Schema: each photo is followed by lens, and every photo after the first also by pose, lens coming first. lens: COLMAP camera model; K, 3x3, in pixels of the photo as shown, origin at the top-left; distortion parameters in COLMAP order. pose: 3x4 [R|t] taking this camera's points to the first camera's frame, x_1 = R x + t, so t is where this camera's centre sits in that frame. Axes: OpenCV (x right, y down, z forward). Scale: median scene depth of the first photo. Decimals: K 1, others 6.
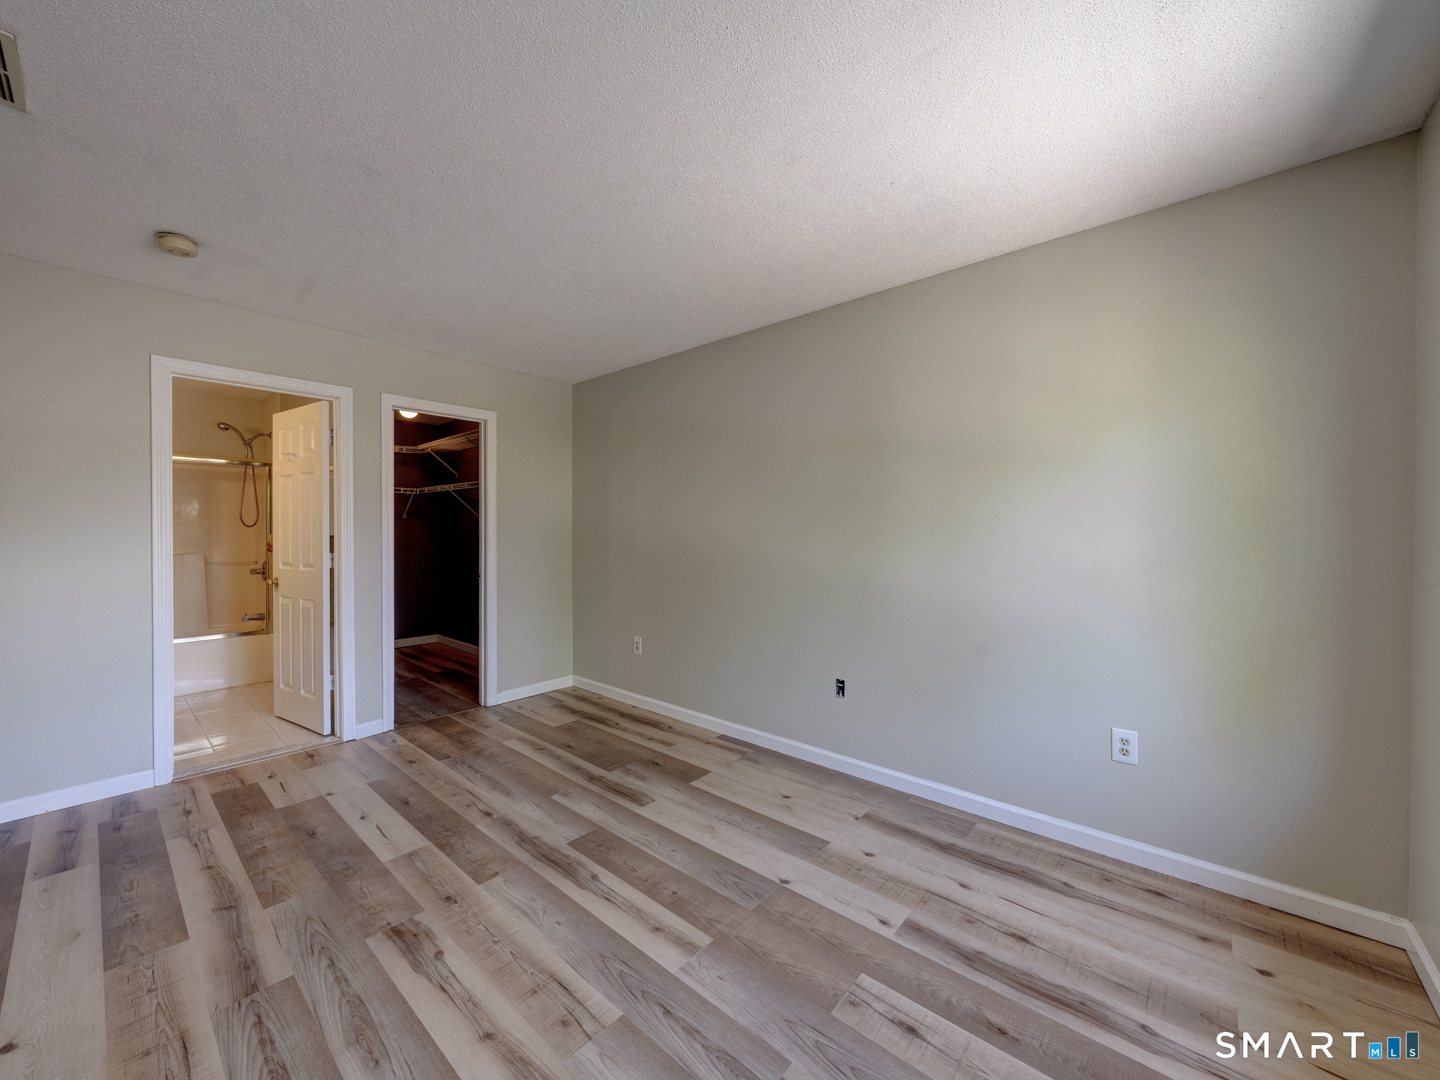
lens RADIAL K [[553.4, 0, 718.2], [0, 553.4, 534.9], [0, 0, 1]] dist [-0.004116, -0.000239]
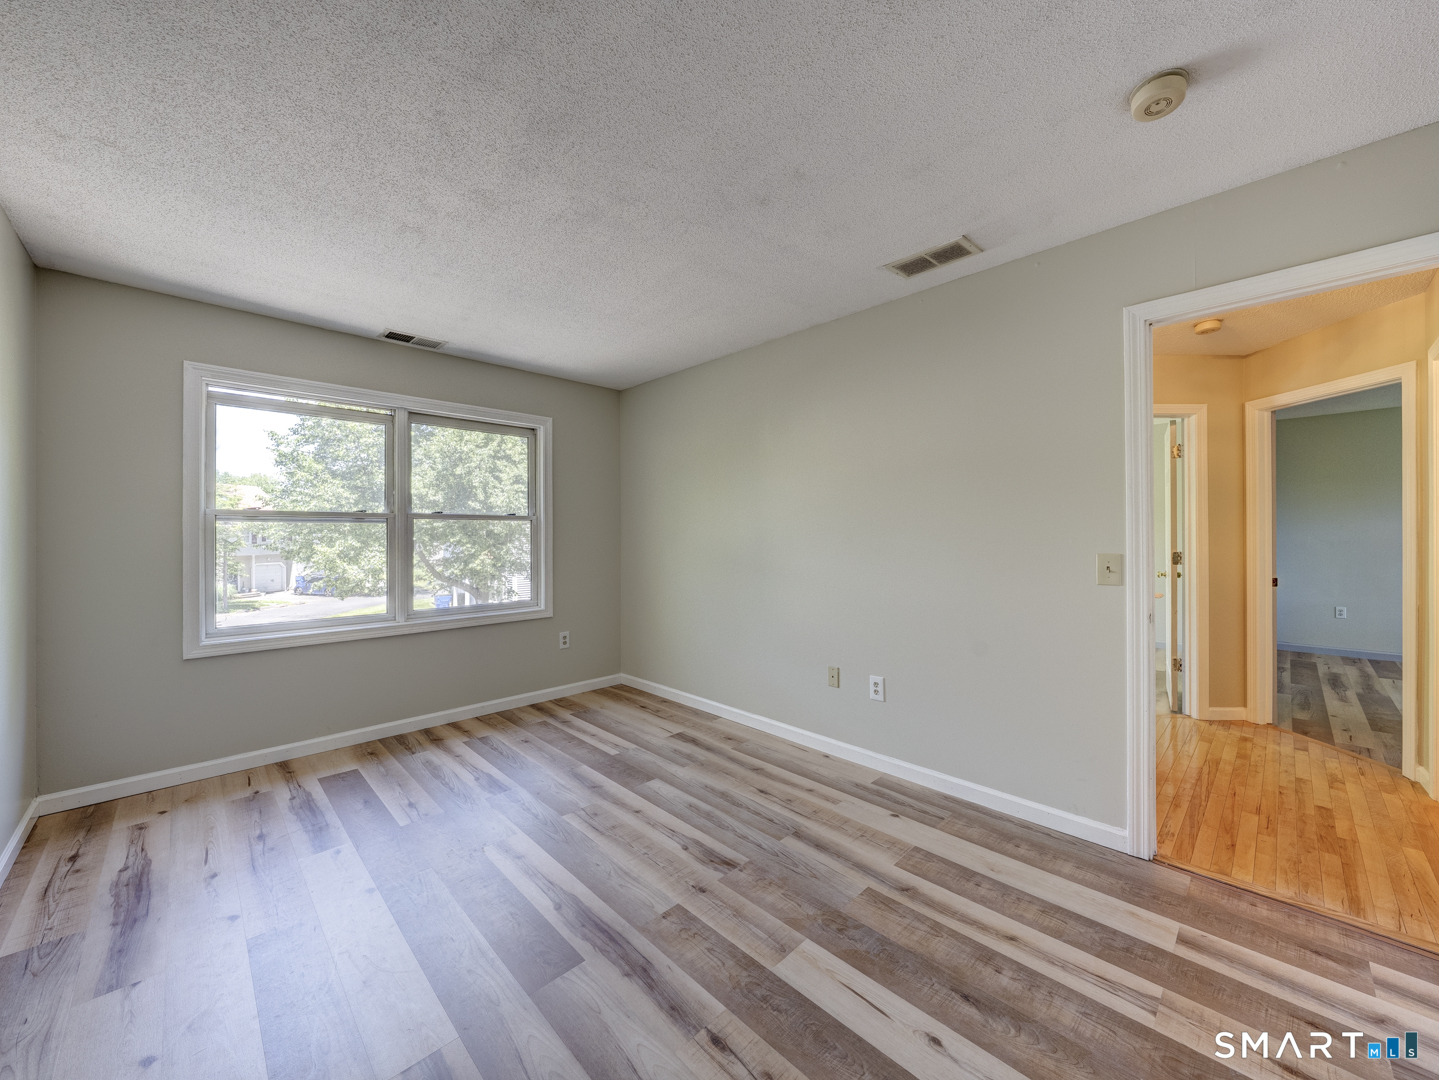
lens RADIAL K [[553.0, 0, 719.2], [0, 553.0, 537.2], [0, 0, 1]] dist [-0.004116, -0.000239]
pose [[-0.996916, 0.001814, 0.078459, -0.592988], [0.002517, 0.999958, 0.008865, -0.006329], [-0.078440, 0.009035, -0.996878, 1.983194]]
